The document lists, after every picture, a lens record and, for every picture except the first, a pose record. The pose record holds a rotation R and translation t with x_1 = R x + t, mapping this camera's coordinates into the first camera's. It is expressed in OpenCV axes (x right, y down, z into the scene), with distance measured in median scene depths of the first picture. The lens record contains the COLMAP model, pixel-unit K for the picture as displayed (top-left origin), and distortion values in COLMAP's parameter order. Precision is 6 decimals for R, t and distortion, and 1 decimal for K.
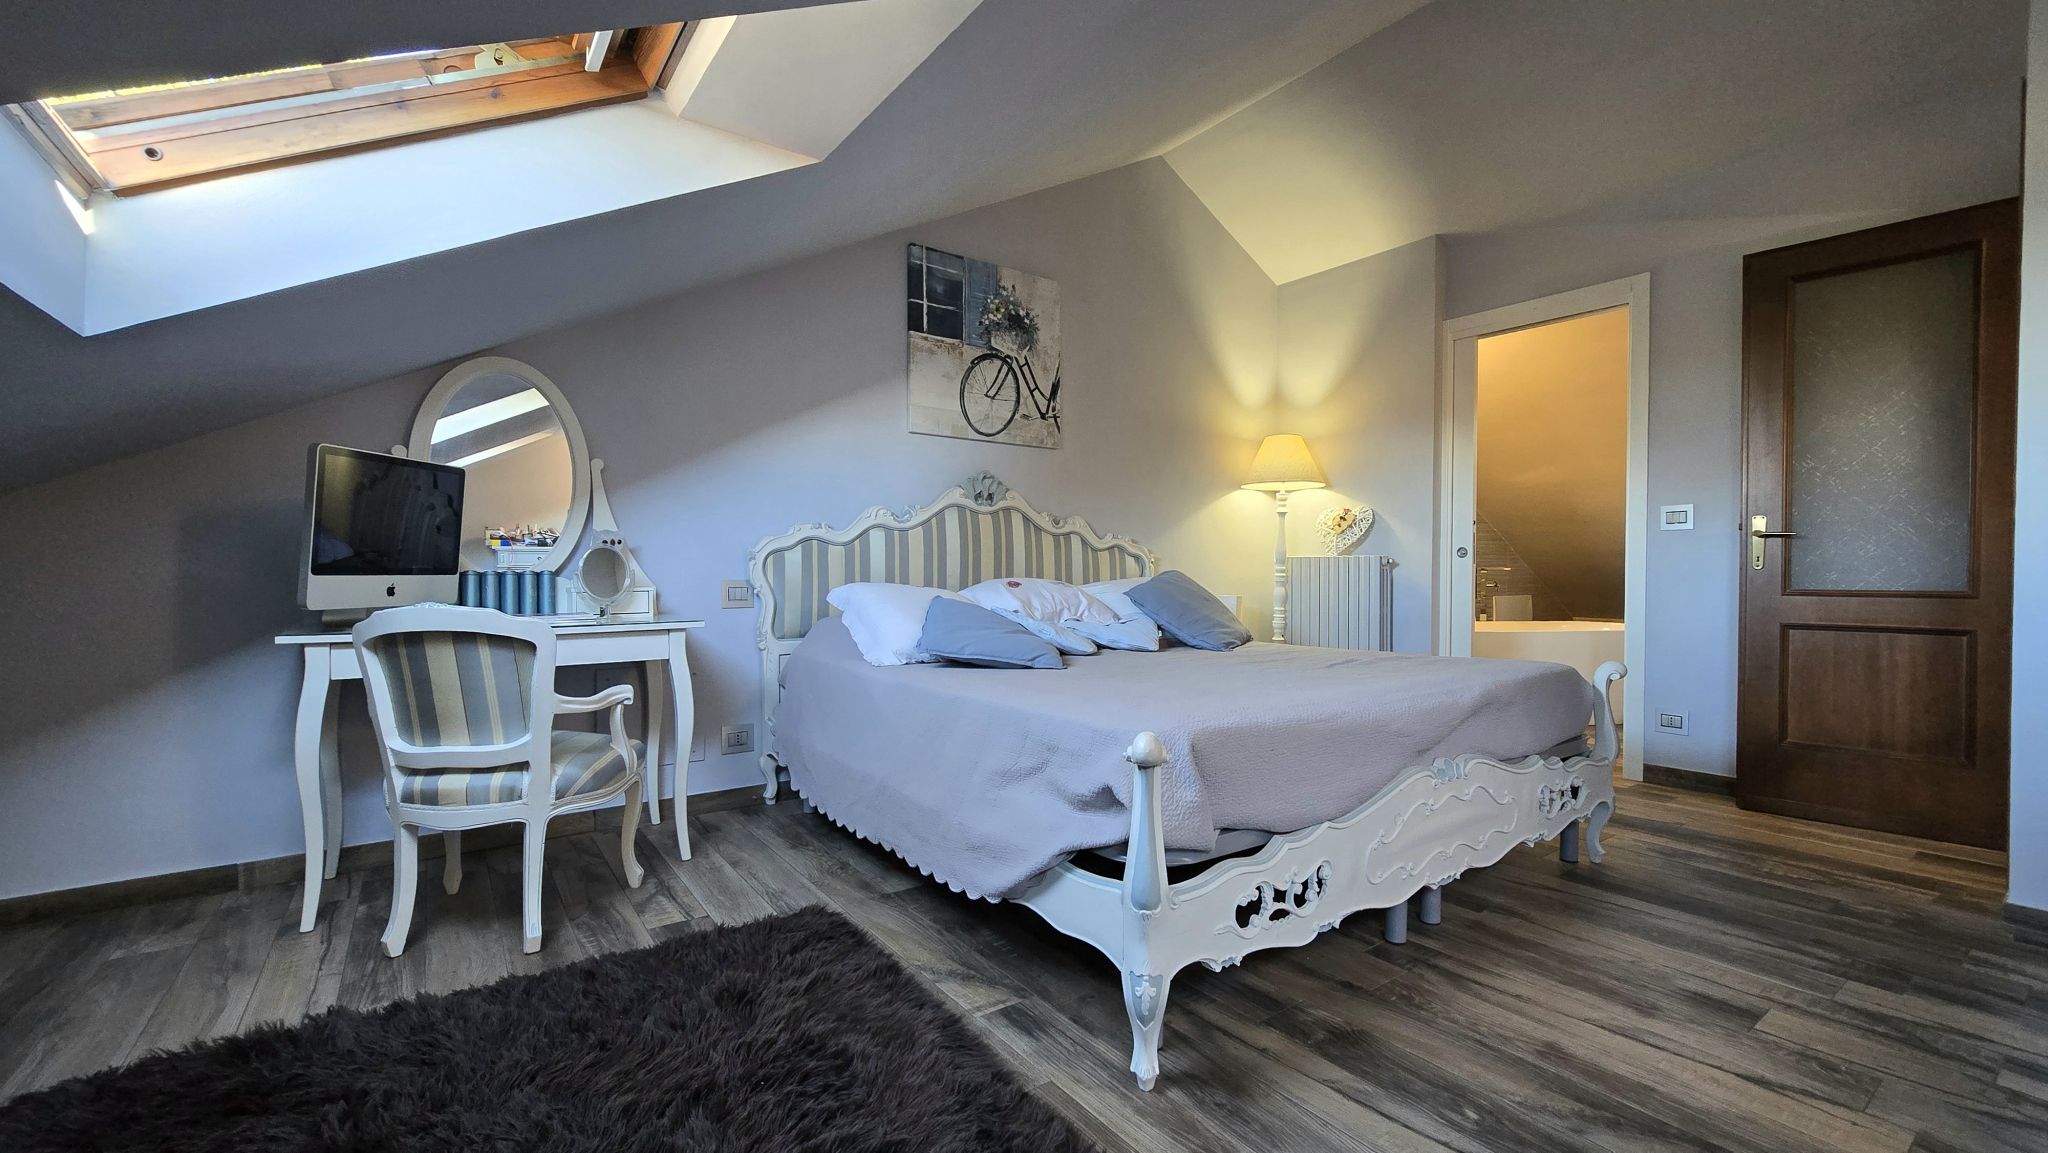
lens RADIAL K [[834.4, 0, 1040.3], [0, 834.4, 582.1], [0, 0, 1]] dist [-0.002577, 0.000142]
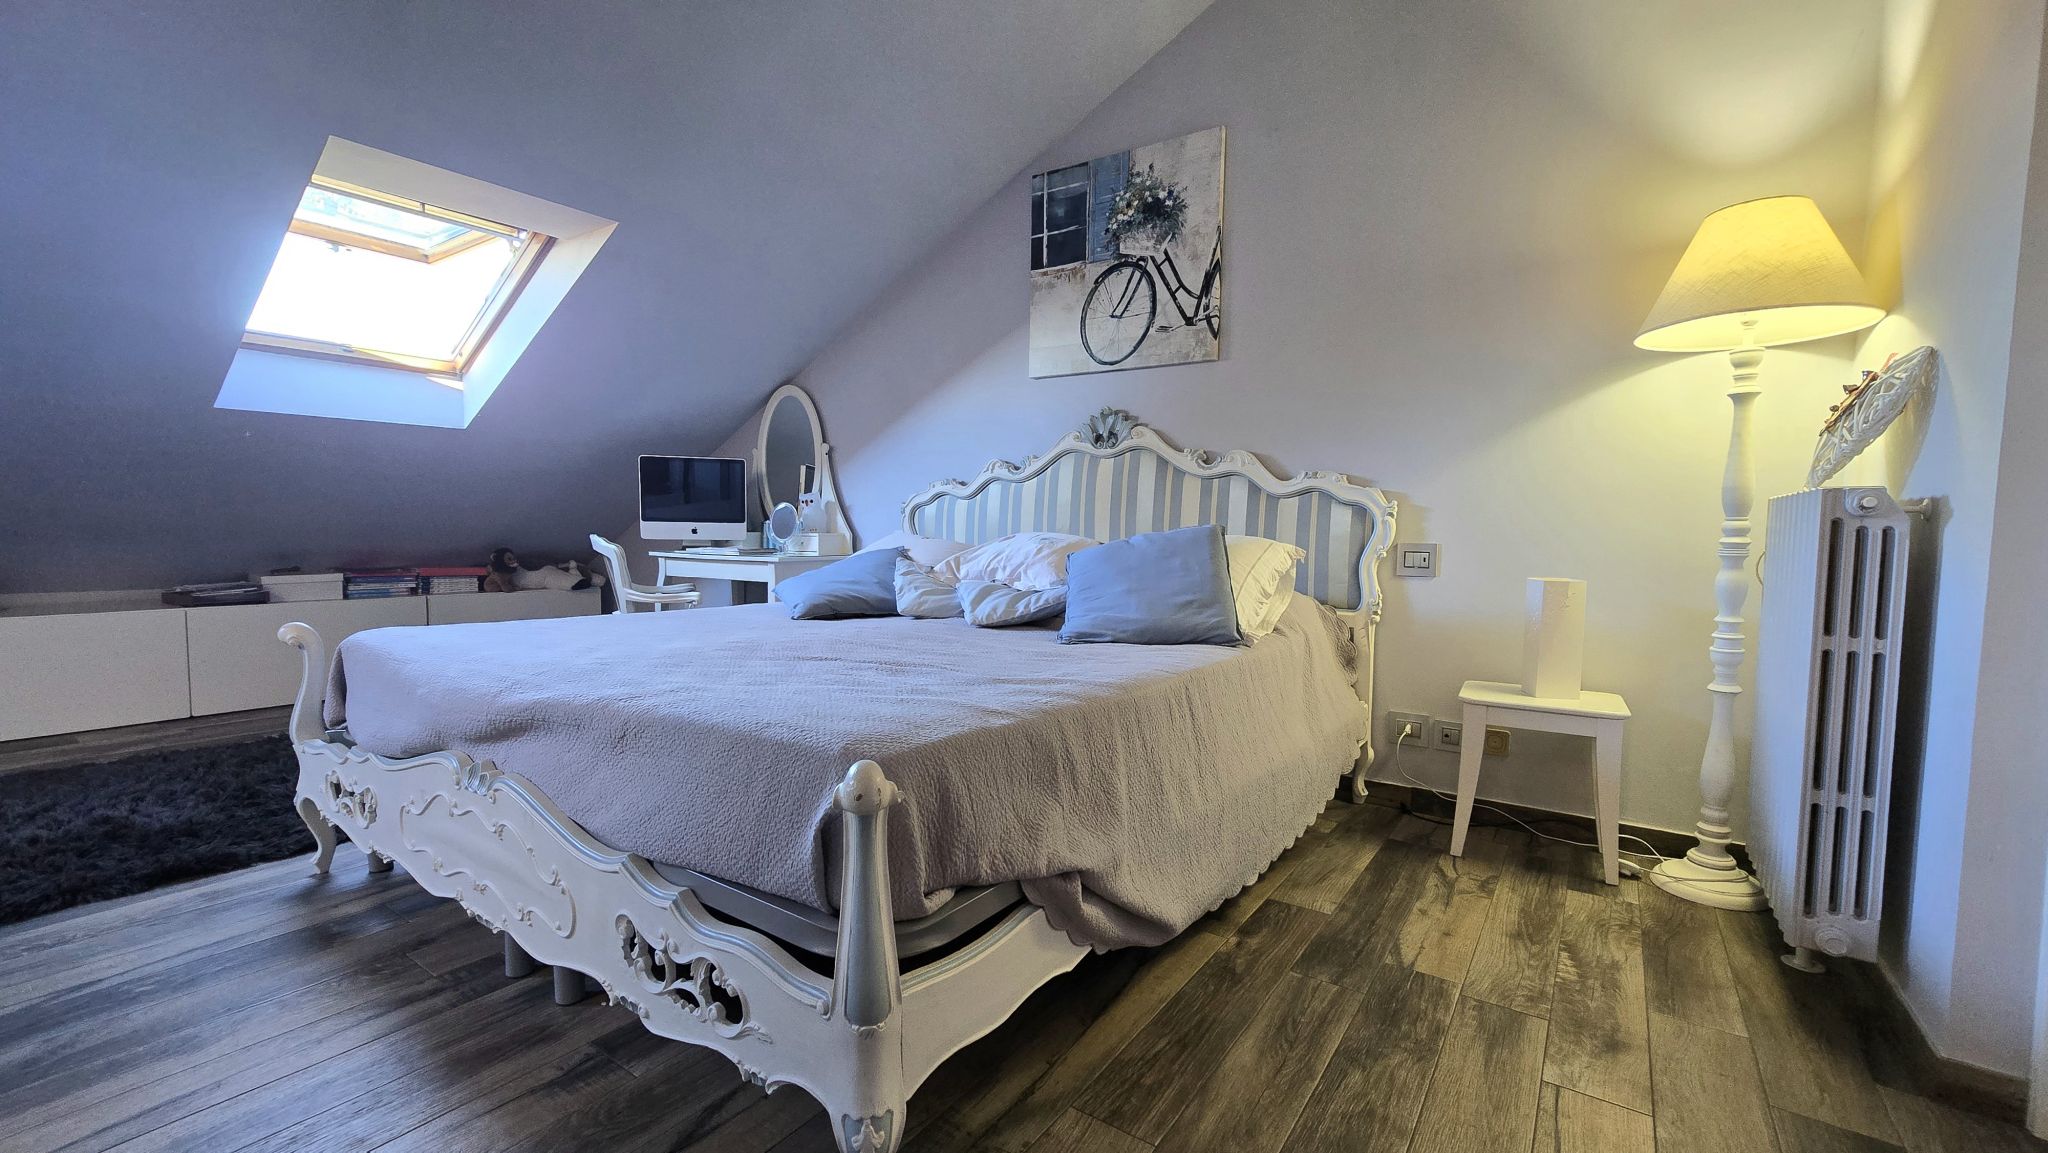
lens RADIAL K [[834.4, 0, 1040.3], [0, 834.4, 582.1], [0, 0, 1]] dist [-0.002577, 0.000142]
pose [[0.335419, 0.068431, -0.939581, 0.711884], [-0.024977, 0.997654, 0.063744, -0.007744], [0.941738, 0.002087, 0.336341, 0.641998]]
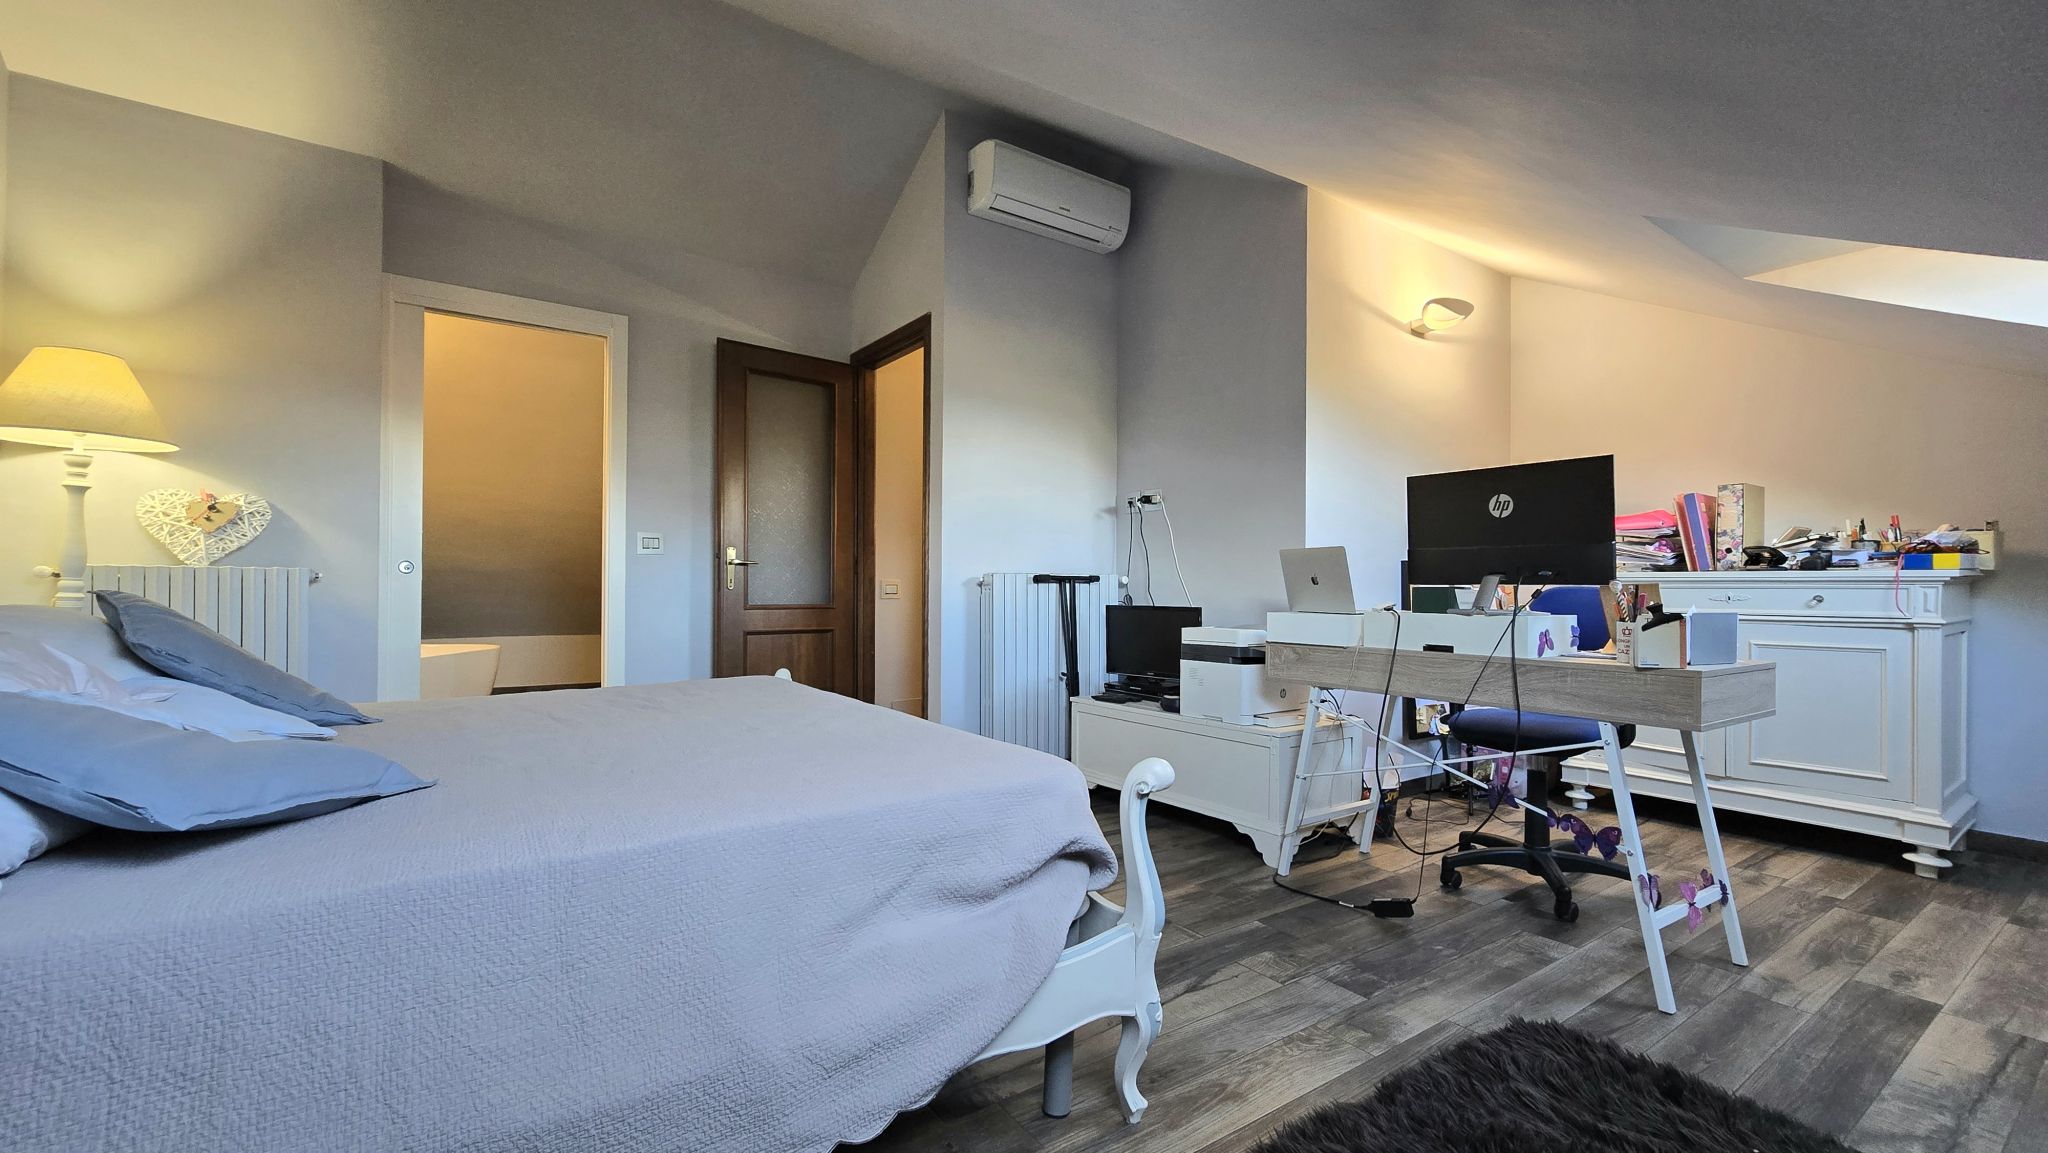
lens RADIAL K [[834.4, 0, 1040.3], [0, 834.4, 582.1], [0, 0, 1]] dist [-0.002577, 0.000142]
pose [[0.019219, 0.007076, 0.999790, -0.326718], [0.010460, 0.999919, -0.007278, -0.009876], [-0.999761, 0.010598, 0.019144, 0.411702]]
